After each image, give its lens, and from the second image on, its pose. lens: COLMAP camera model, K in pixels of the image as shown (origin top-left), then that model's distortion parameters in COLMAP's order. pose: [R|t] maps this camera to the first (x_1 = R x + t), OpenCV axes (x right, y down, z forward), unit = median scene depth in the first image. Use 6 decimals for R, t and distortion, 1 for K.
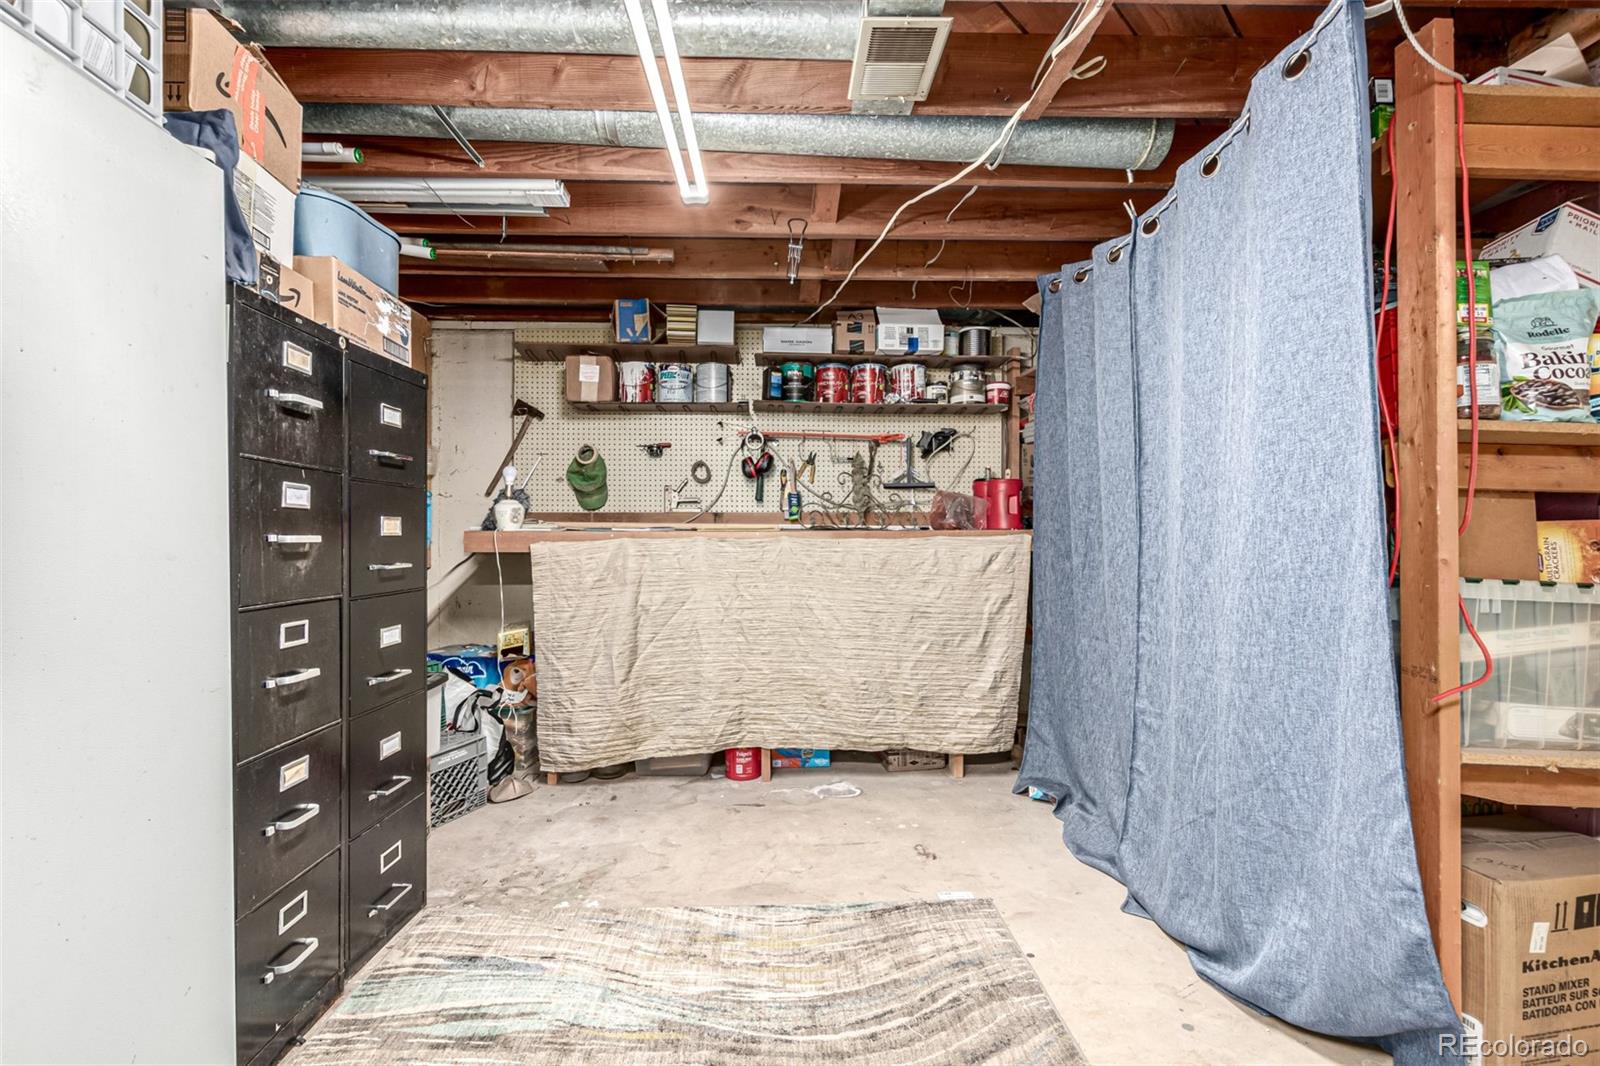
lens RADIAL K [[728.9, 0, 798.1], [0, 728.9, 534.4], [0, 0, 1]] dist [-0.000714, -0.001770]
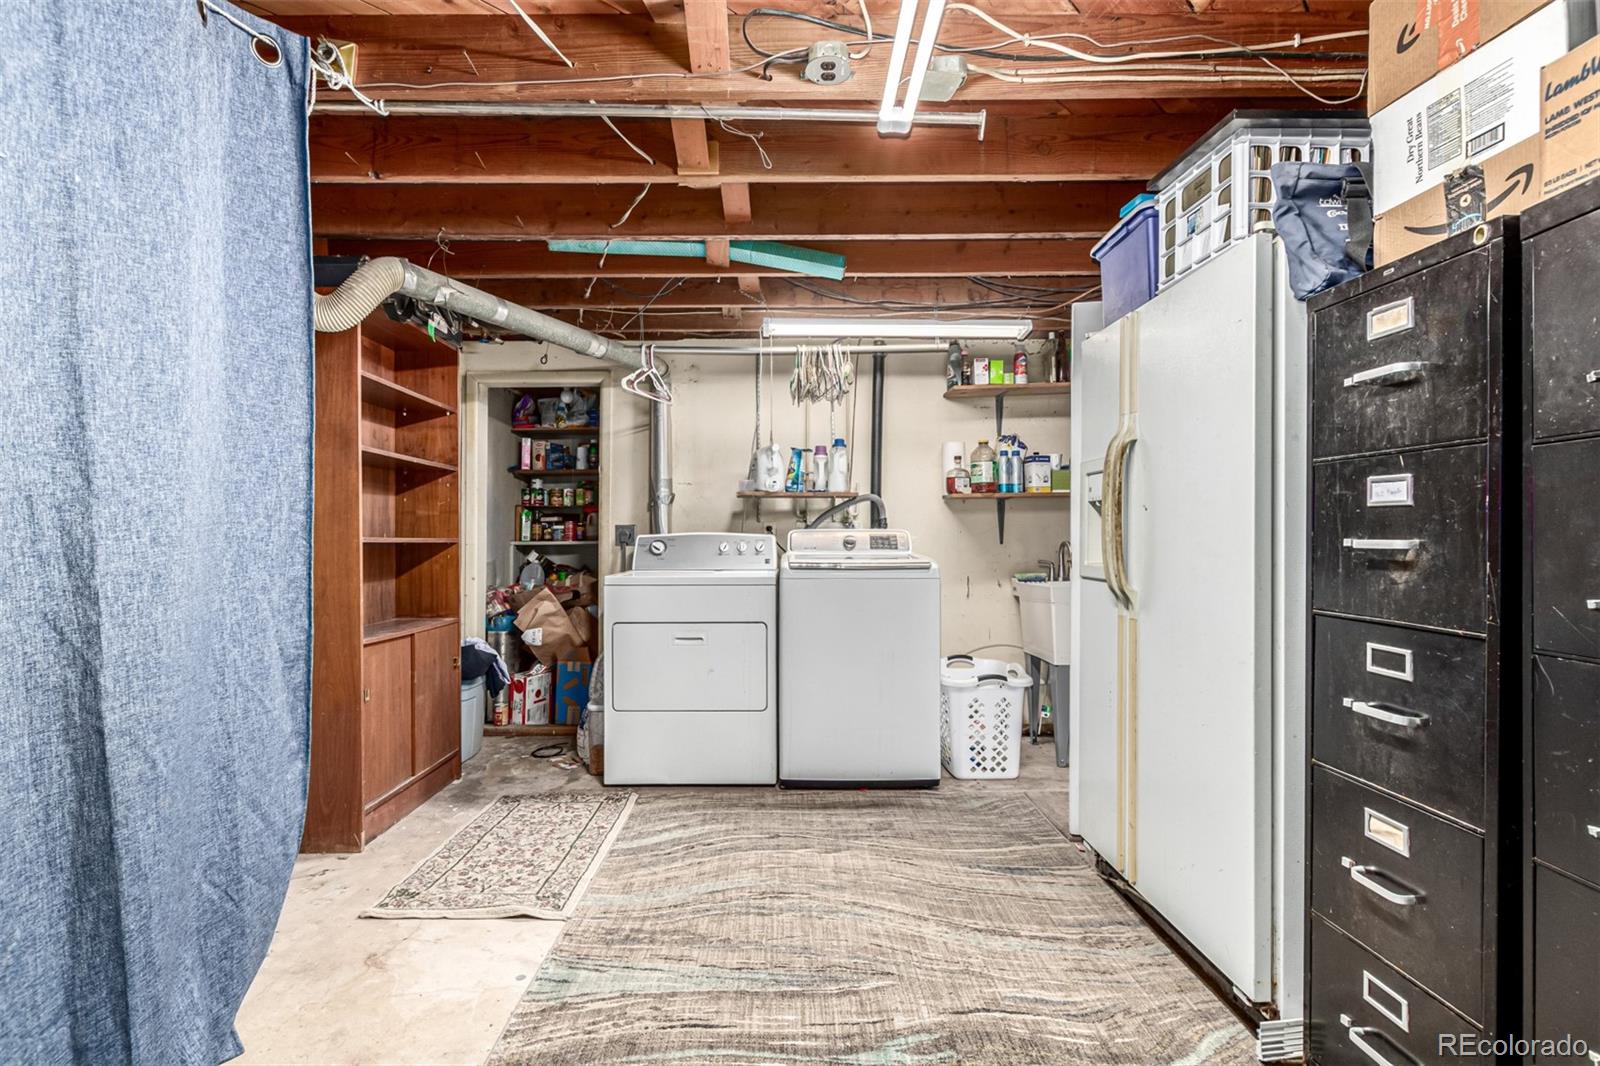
lens RADIAL K [[728.9, 0, 795.5], [0, 728.9, 535.9], [0, 0, 1]] dist [-0.000714, -0.001770]
pose [[-0.999890, 0.002630, 0.014578, -0.043410], [0.002571, 0.999988, -0.004089, -0.001231], [-0.014589, -0.004051, -0.999885, 1.794788]]
